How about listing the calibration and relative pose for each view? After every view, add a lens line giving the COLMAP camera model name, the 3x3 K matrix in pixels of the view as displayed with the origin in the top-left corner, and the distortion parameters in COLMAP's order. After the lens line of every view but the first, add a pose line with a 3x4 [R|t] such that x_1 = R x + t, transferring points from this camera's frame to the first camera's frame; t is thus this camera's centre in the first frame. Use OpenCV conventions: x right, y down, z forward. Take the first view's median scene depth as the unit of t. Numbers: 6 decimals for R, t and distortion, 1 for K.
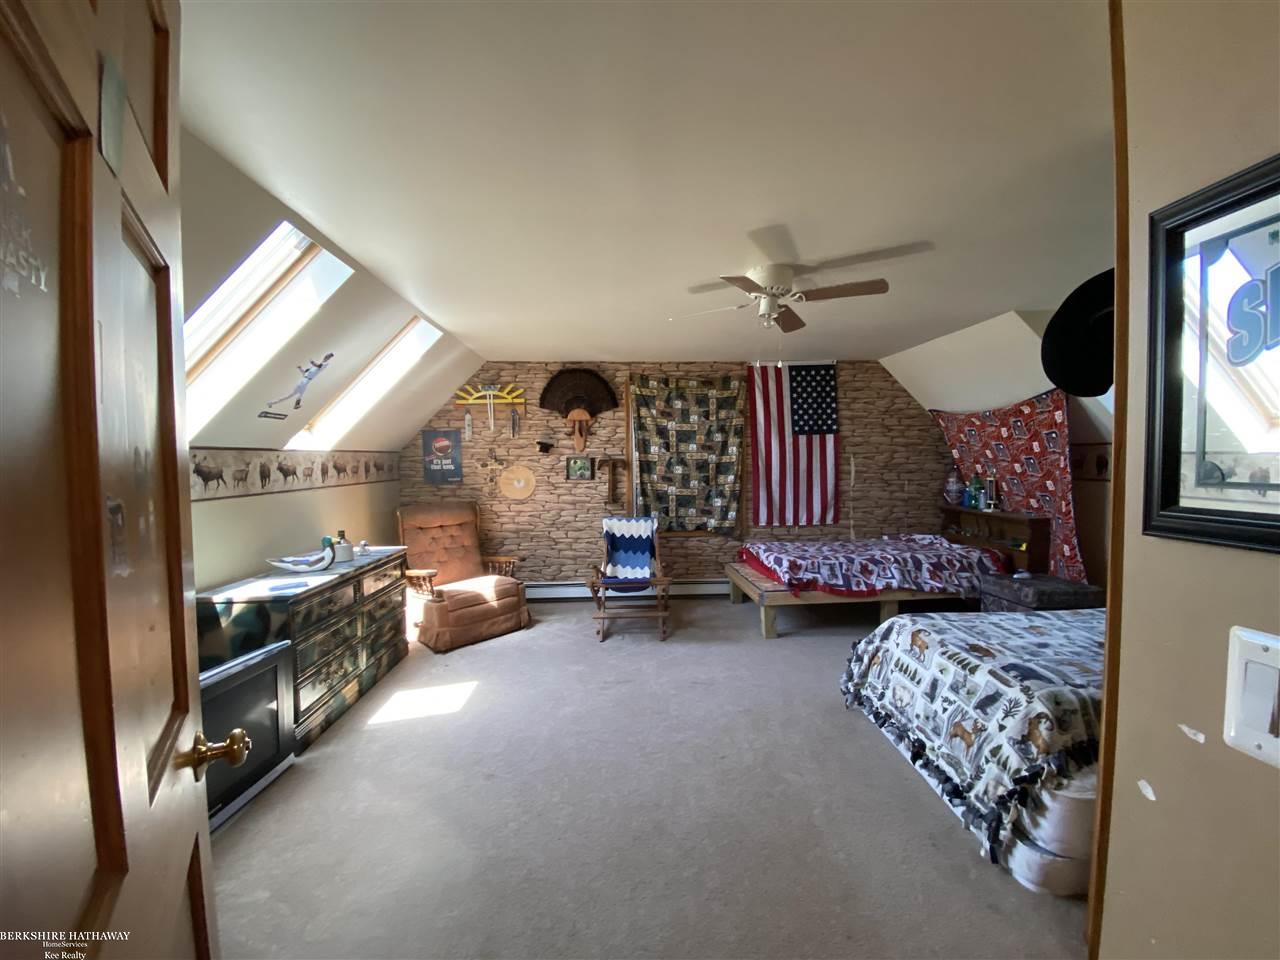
lens RADIAL K [[508.6, 0, 635.5], [0, 508.6, 480.5], [0, 0, 1]] dist [0.039947, -0.034544]
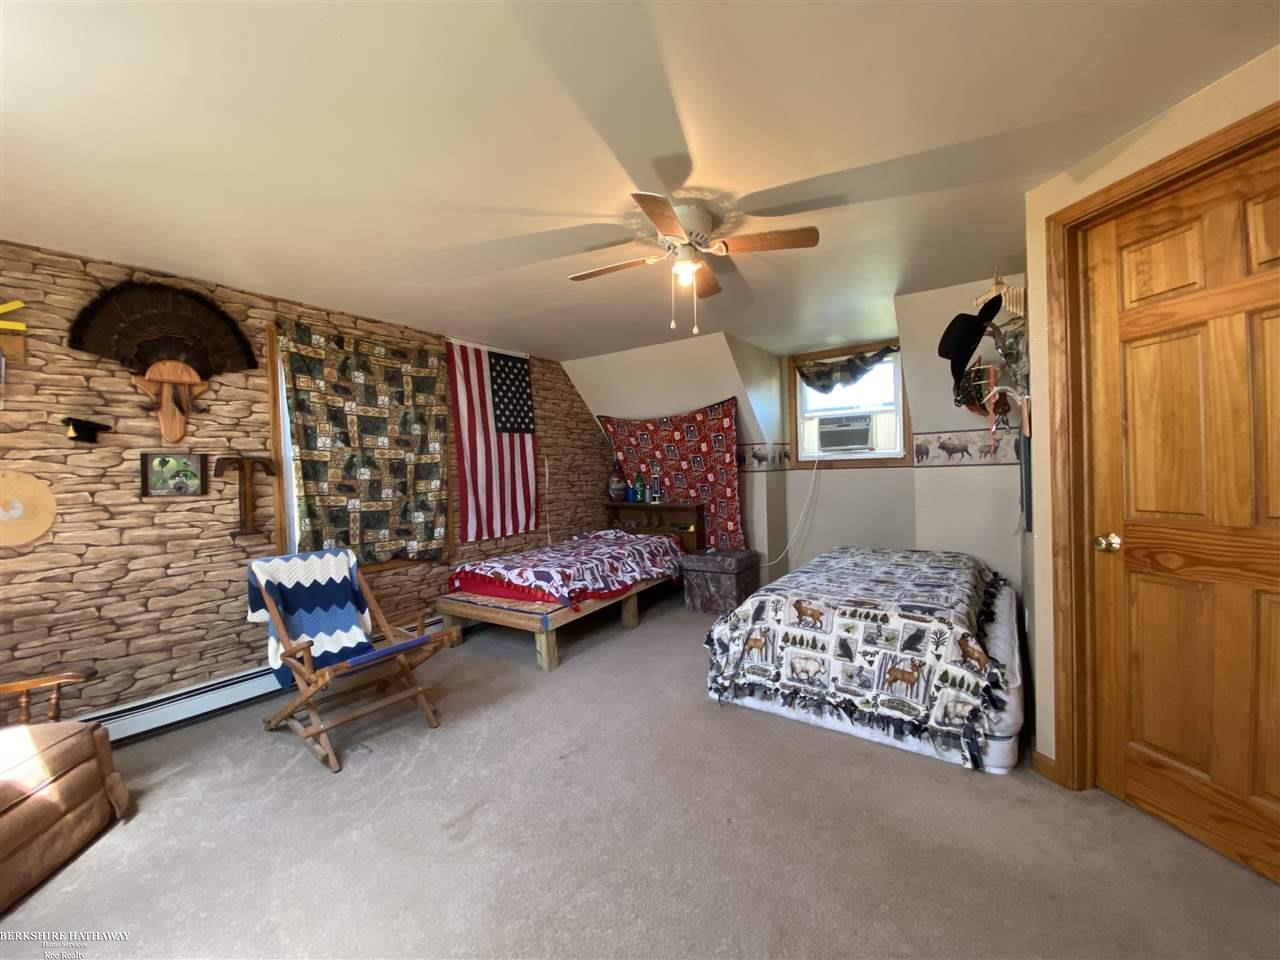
lens RADIAL K [[508.6, 0, 635.5], [0, 508.6, 480.5], [0, 0, 1]] dist [0.039947, -0.034544]
pose [[0.601159, -0.025901, 0.798710, -0.246005], [0.056338, 0.998361, -0.010028, 0.014886], [-0.797141, 0.051026, 0.601633, 0.302474]]
